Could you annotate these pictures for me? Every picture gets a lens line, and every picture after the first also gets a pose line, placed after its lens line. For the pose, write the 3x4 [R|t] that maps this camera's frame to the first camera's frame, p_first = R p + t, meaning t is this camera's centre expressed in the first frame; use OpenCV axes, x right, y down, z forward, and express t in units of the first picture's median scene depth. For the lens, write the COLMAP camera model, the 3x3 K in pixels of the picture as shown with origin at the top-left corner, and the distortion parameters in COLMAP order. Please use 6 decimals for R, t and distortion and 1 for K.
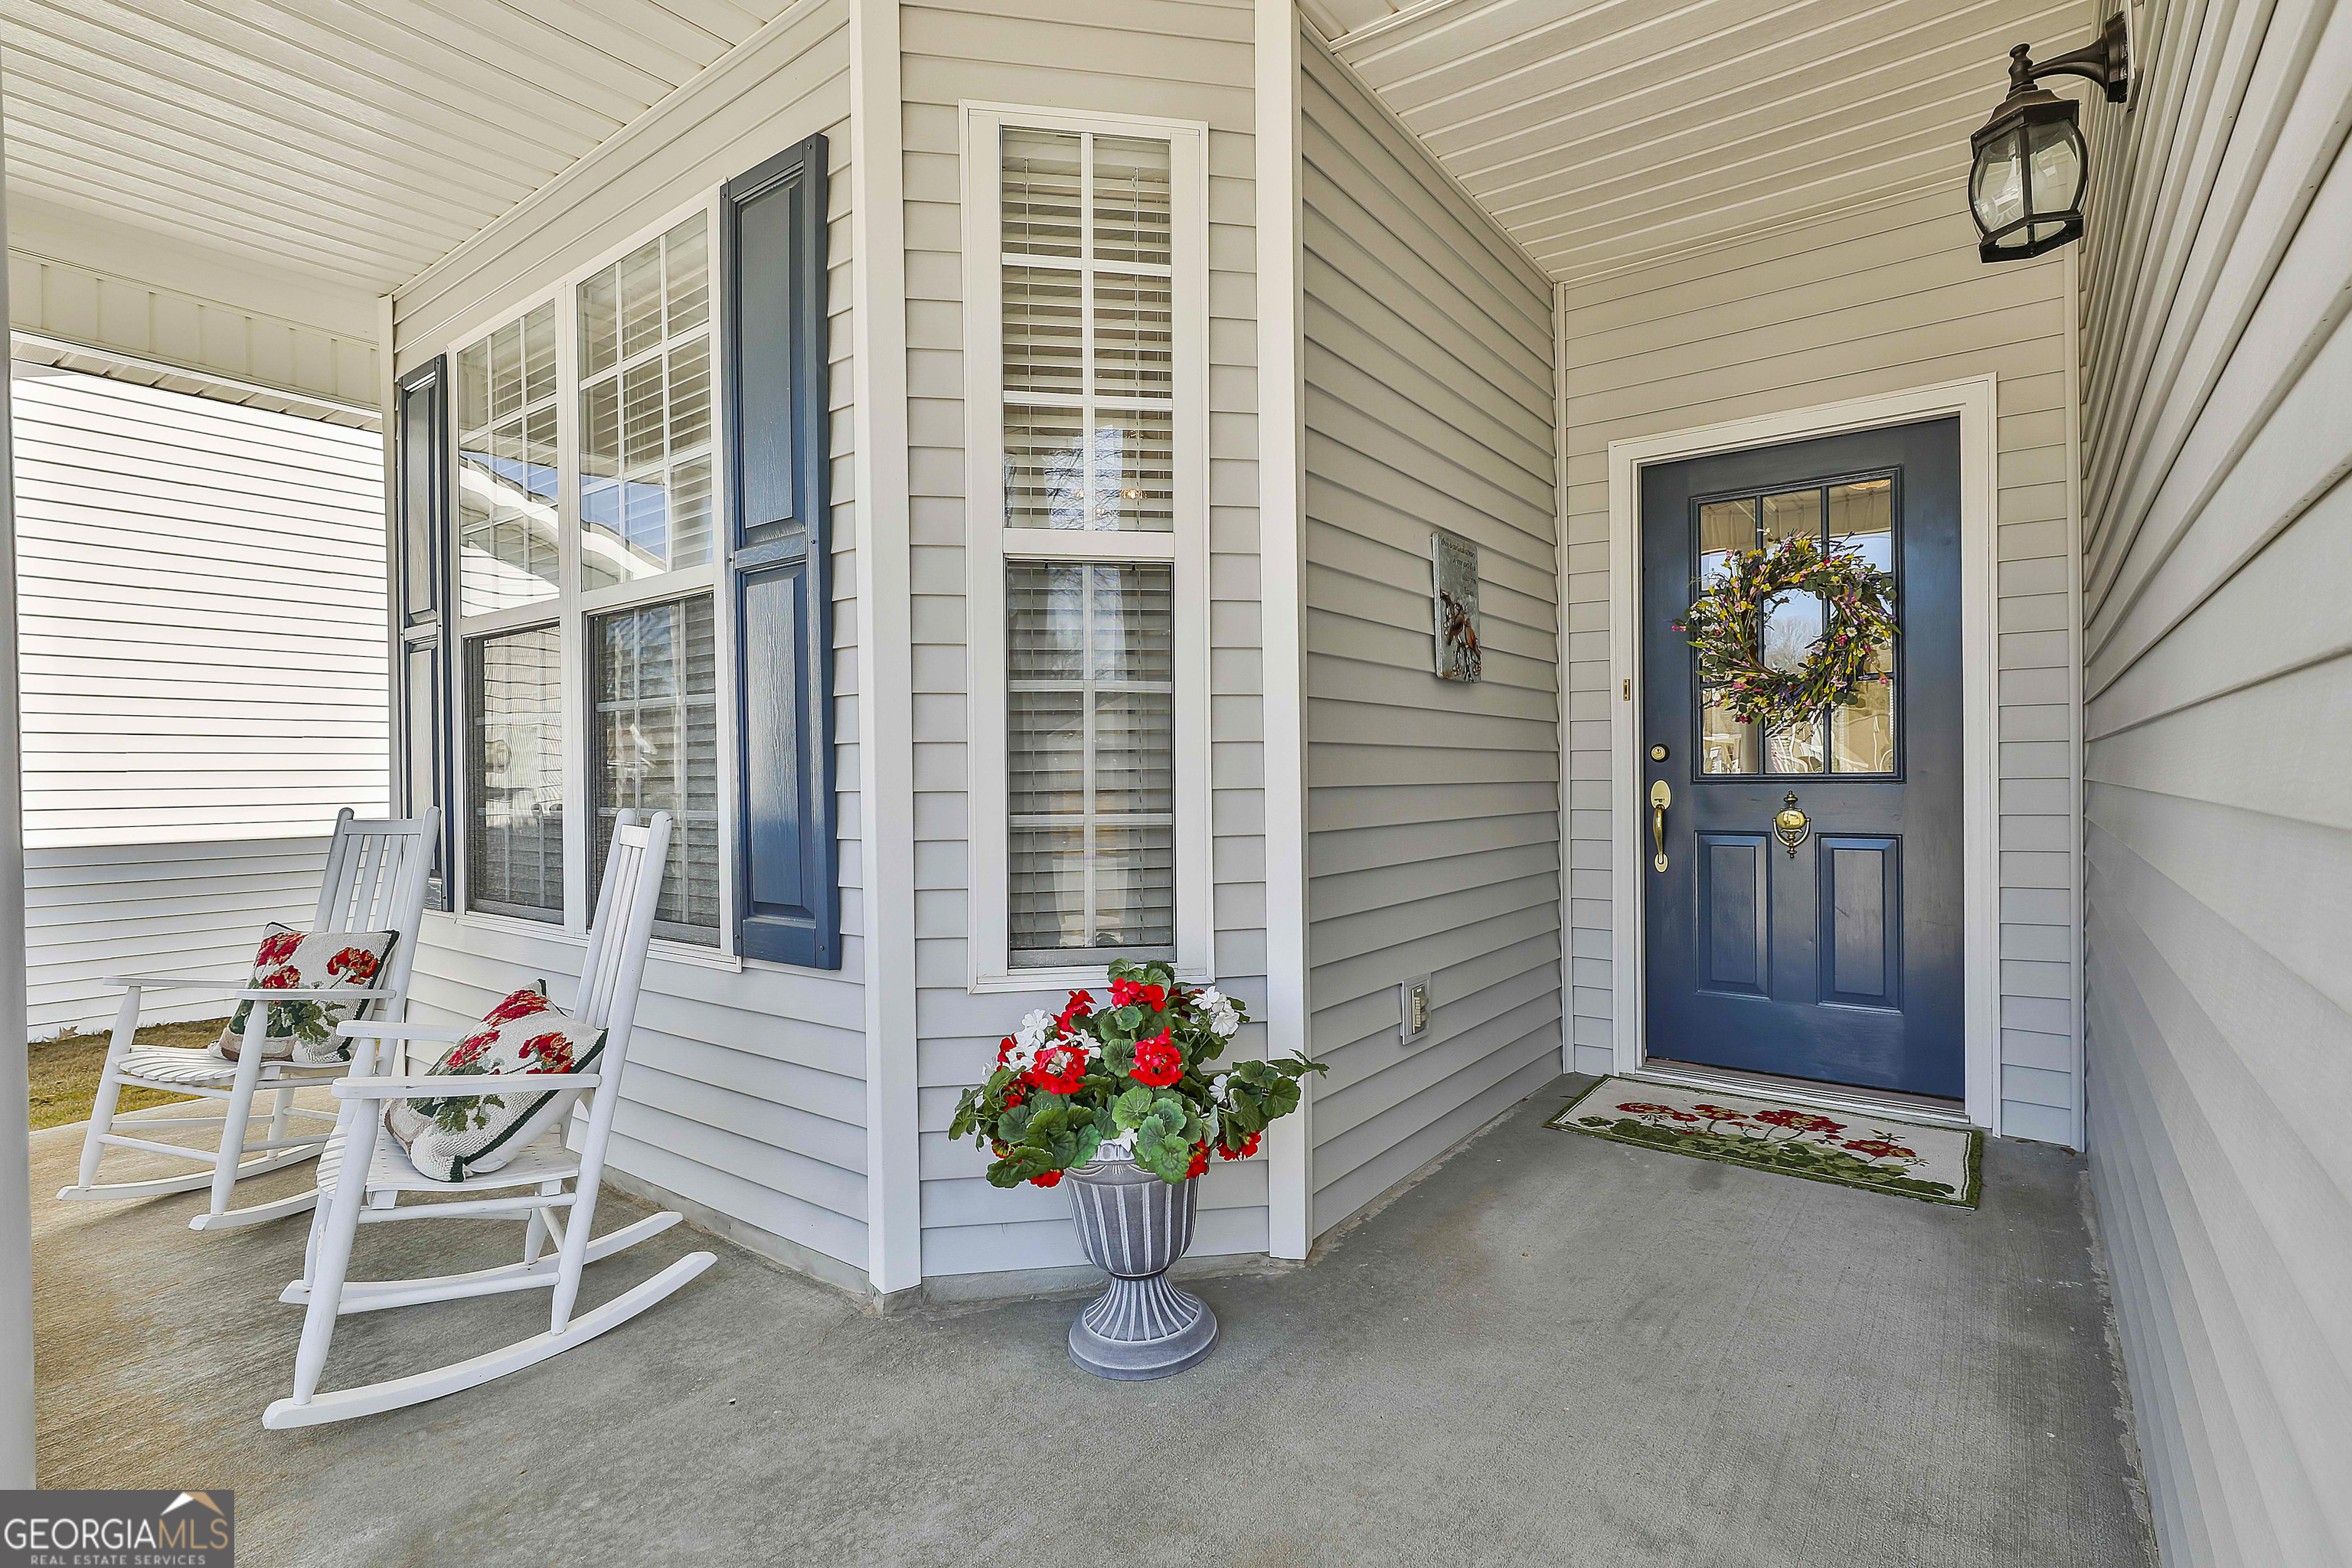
lens RADIAL K [[1127.5, 0, 1161.0], [0, 1127.5, 789.4], [0, 0, 1]] dist [-0.006687, 0.004778]
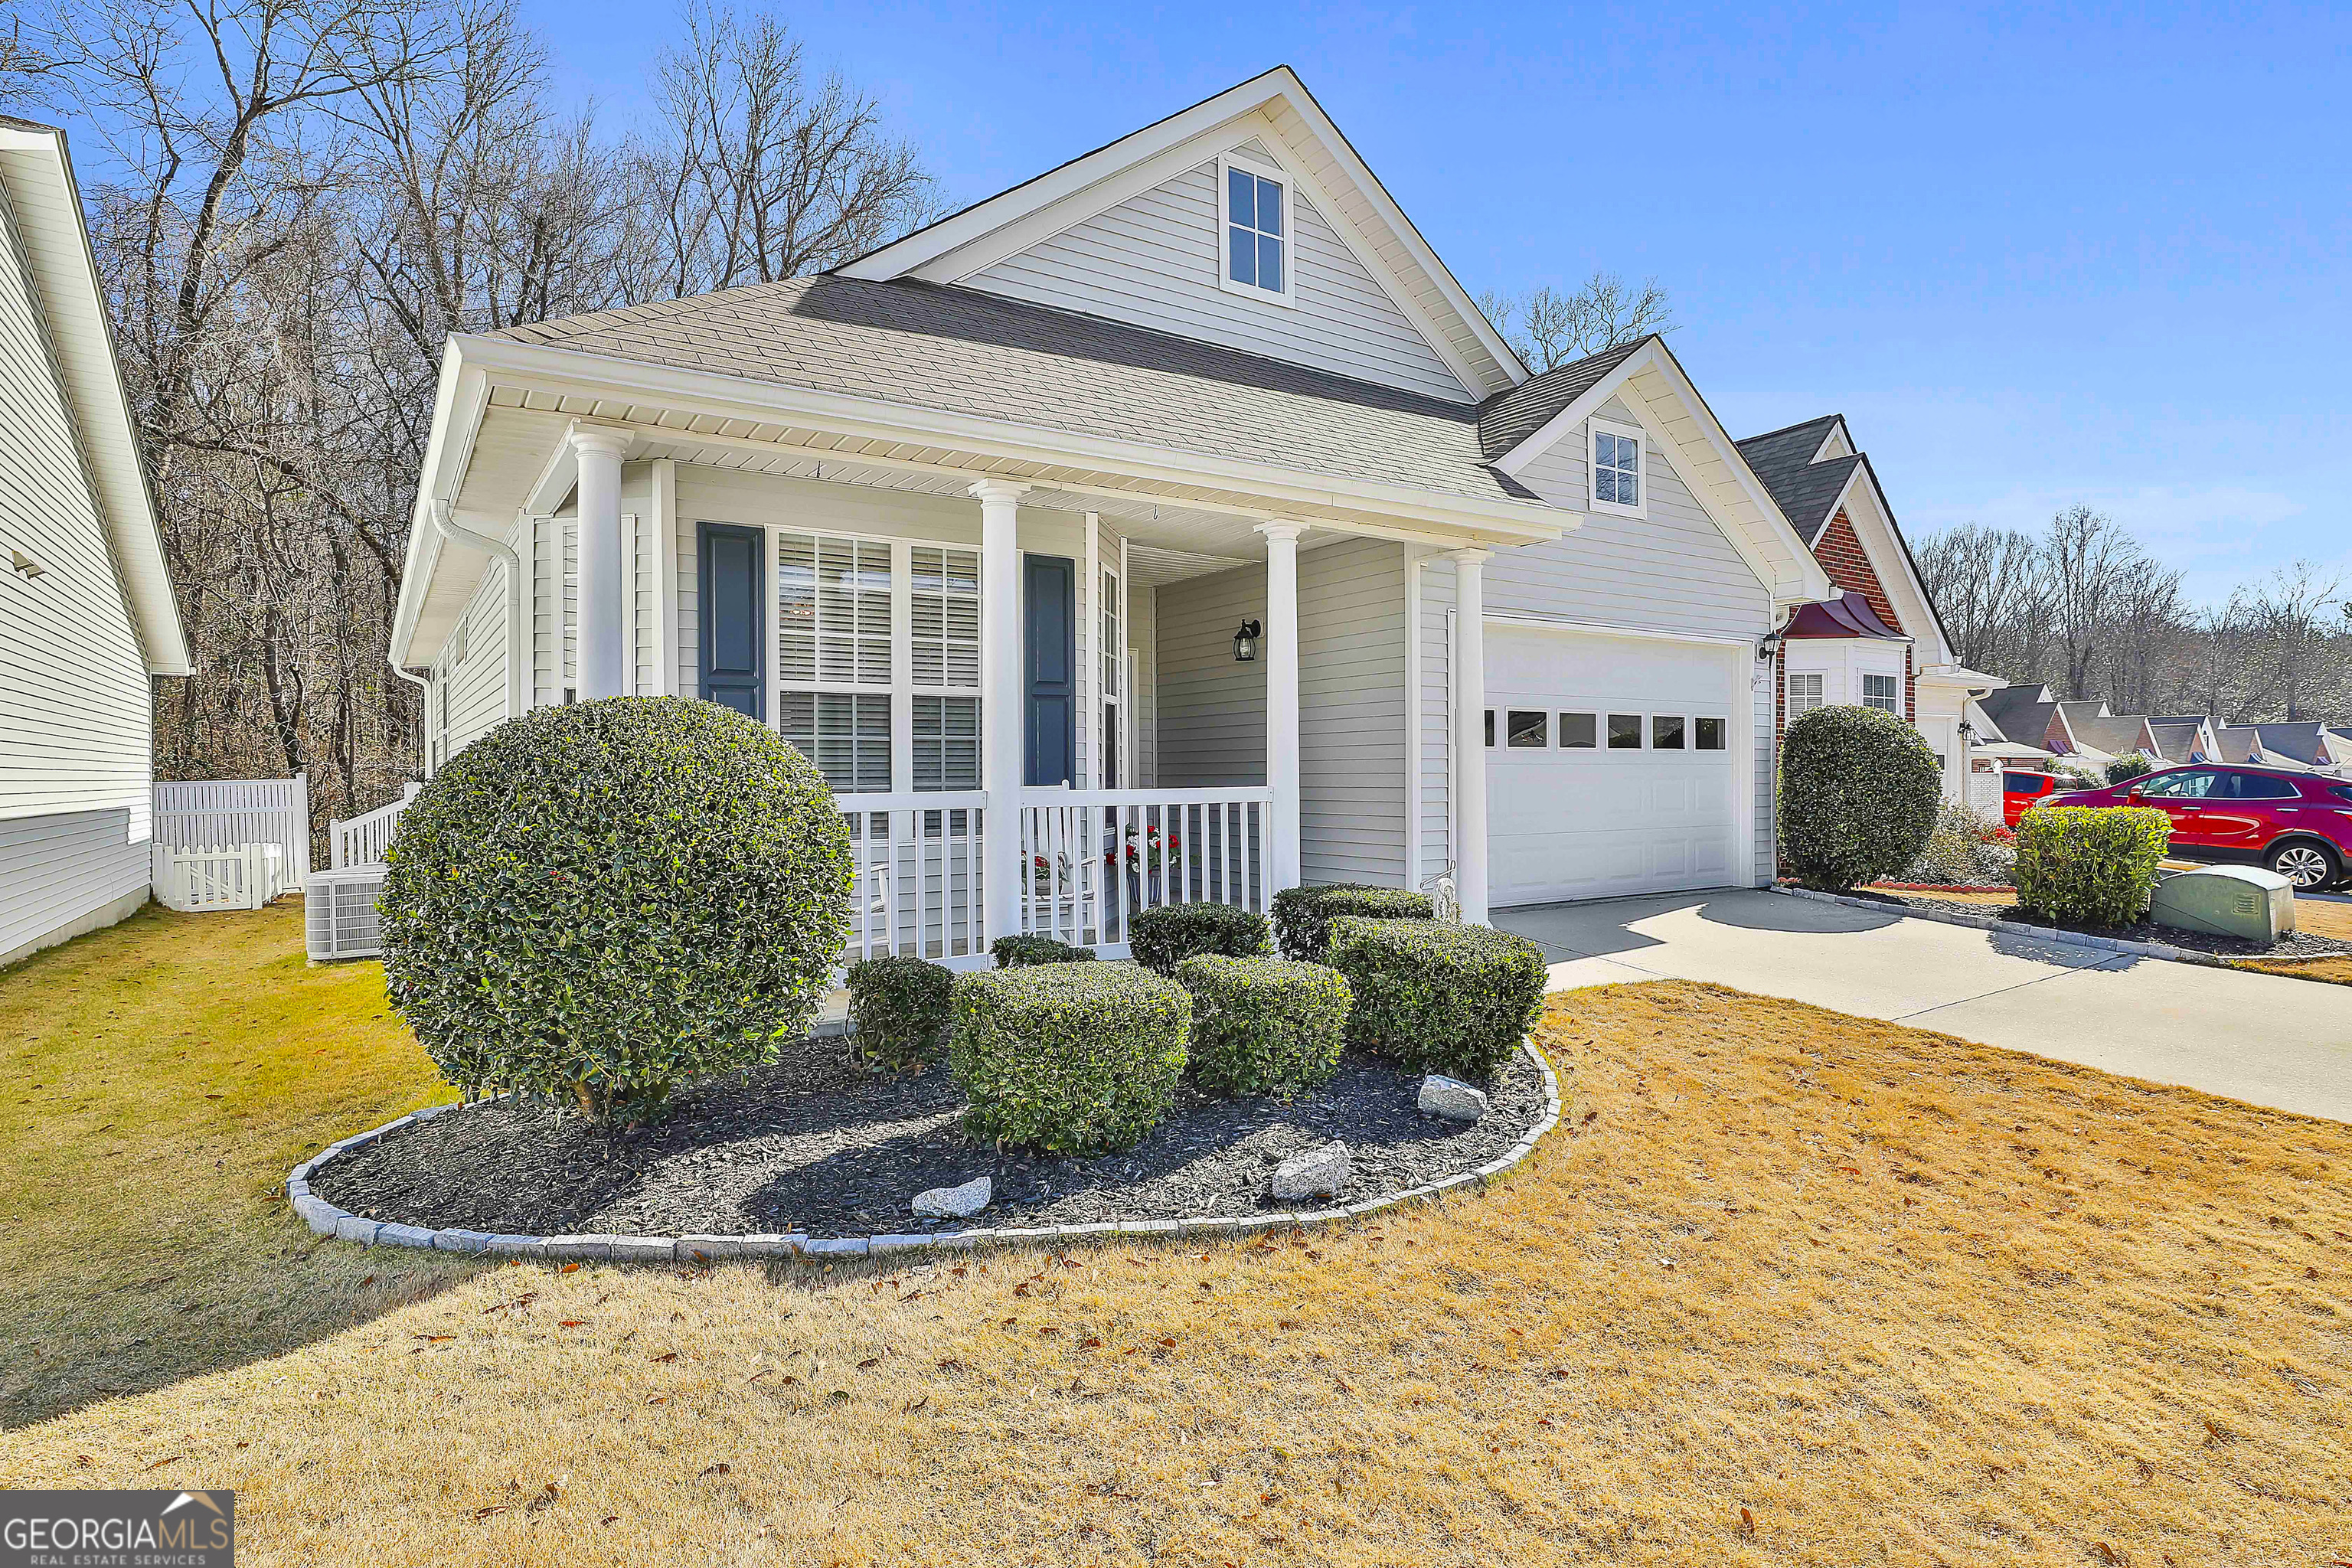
lens RADIAL K [[1232.8, 0, 1175.2], [0, 1232.8, 776.1], [0, 0, 1]] dist [0.002538, 0.002094]
pose [[0.341435, 0.007827, 0.939873, -3.263614], [0.008723, 0.999896, -0.011496, 0.043418], [-0.939865, 0.012124, 0.341331, -0.380031]]
